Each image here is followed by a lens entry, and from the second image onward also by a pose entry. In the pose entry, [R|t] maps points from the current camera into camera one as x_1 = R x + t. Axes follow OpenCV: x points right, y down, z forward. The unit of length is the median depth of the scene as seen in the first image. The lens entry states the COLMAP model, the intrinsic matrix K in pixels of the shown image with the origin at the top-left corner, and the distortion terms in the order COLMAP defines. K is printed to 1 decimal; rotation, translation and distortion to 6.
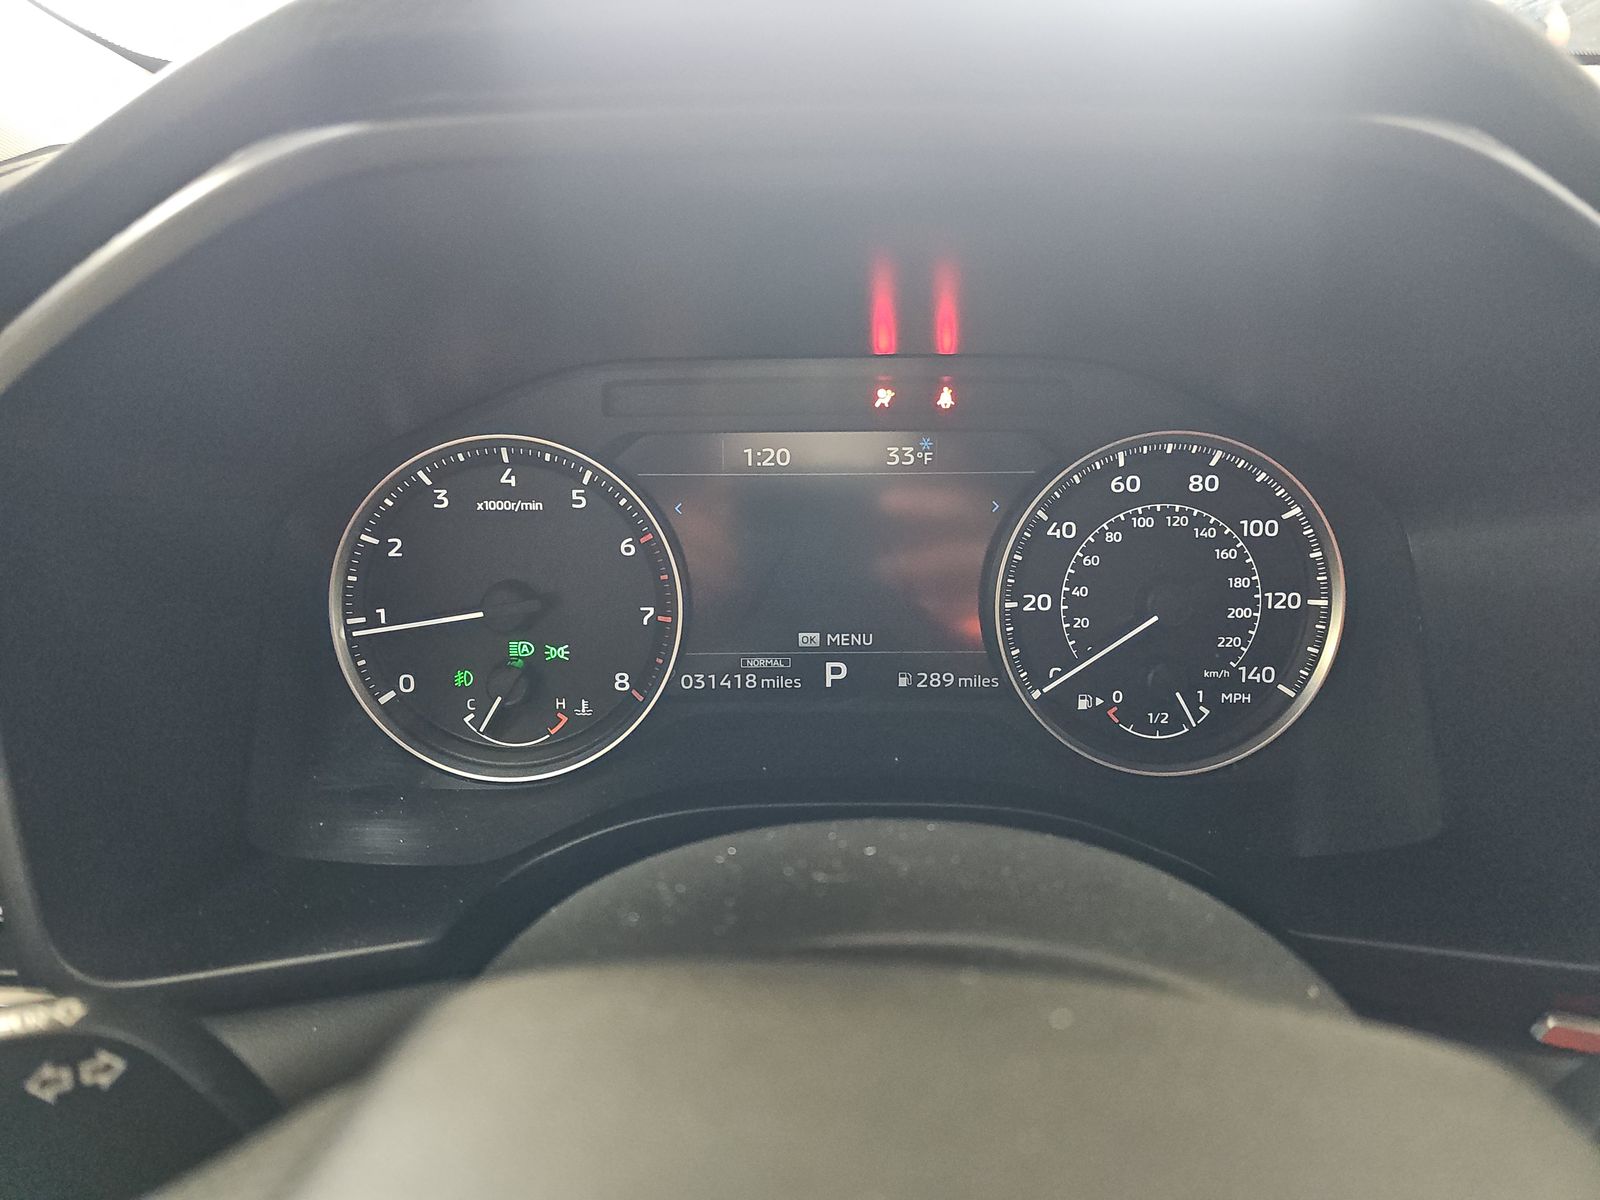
lens RADIAL K [[1074.8, 0, 797.2], [0, 1074.8, 595.4], [0, 0, 1]] dist [0.029952, -0.006138]
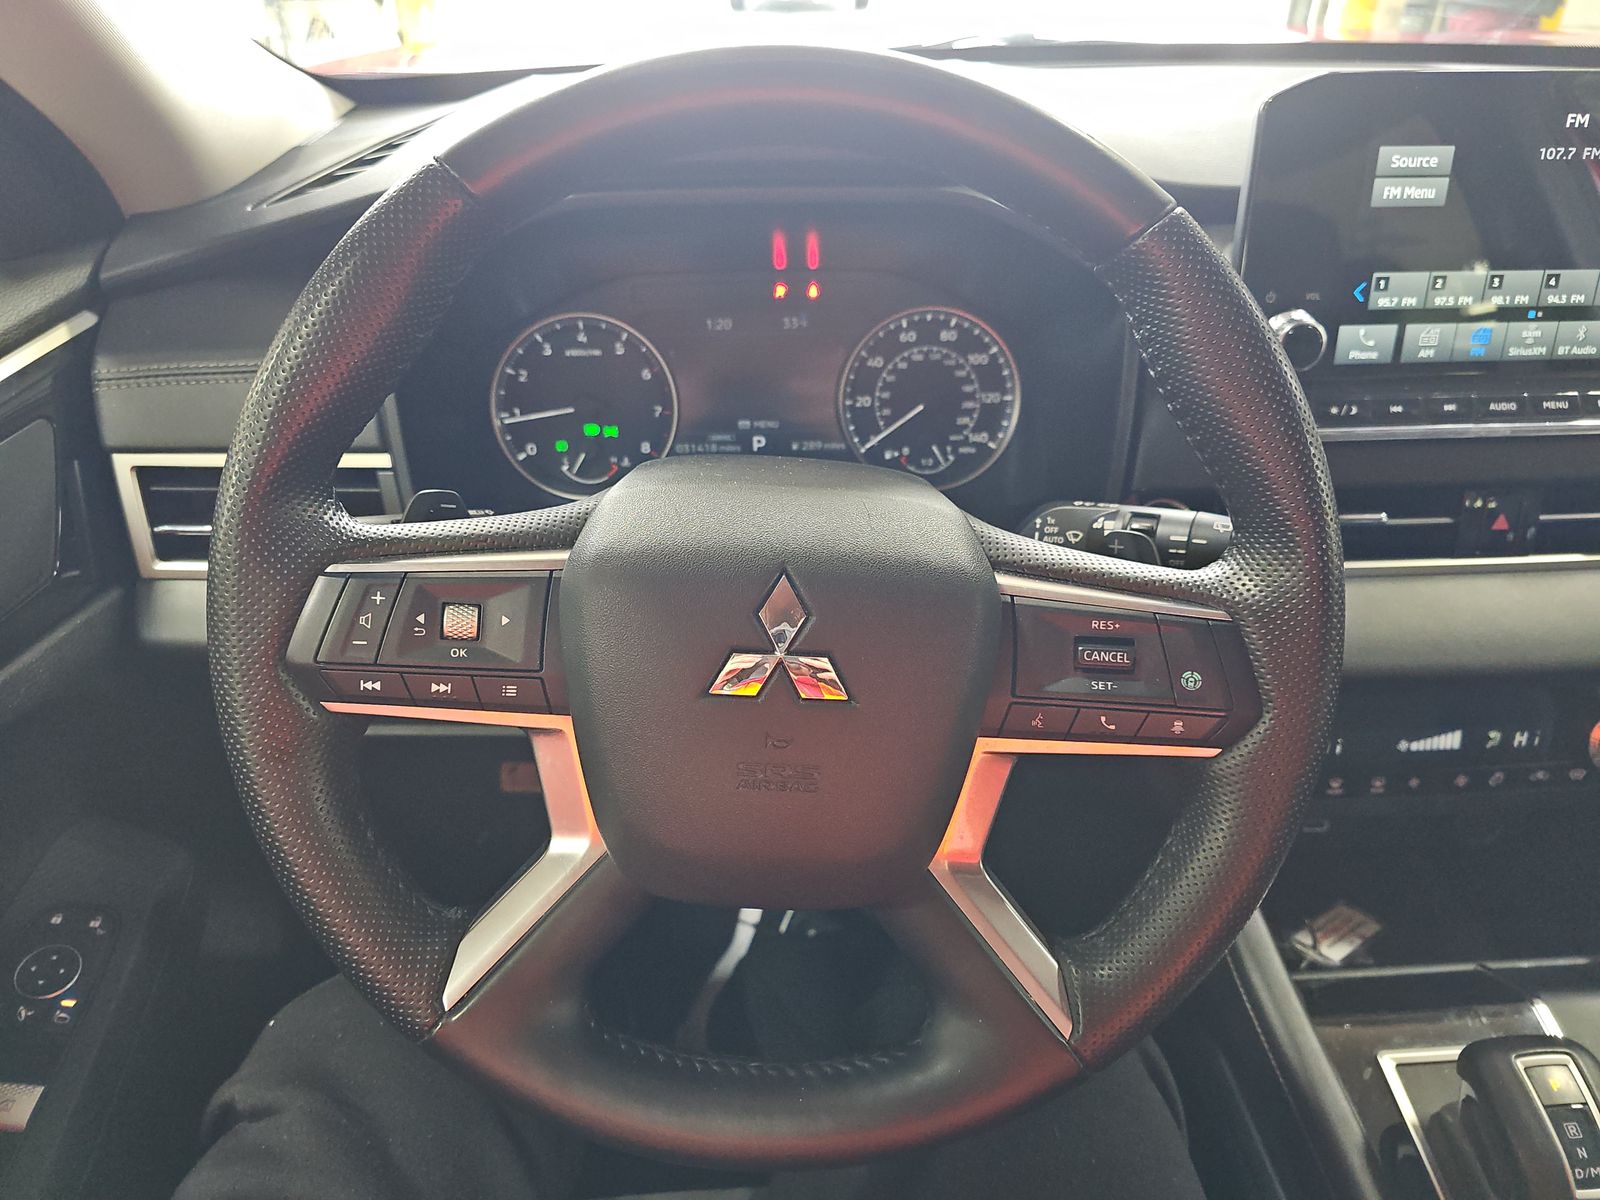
lens RADIAL K [[1074.8, 0, 802.9], [0, 1074.8, 599.5], [0, 0, 1]] dist [0.029952, -0.006138]
pose [[0.999850, -0.015091, 0.008554, 0.095656], [0.014321, 0.996376, 0.083838, 0.195999], [-0.009788, -0.083703, 0.996443, -0.926263]]
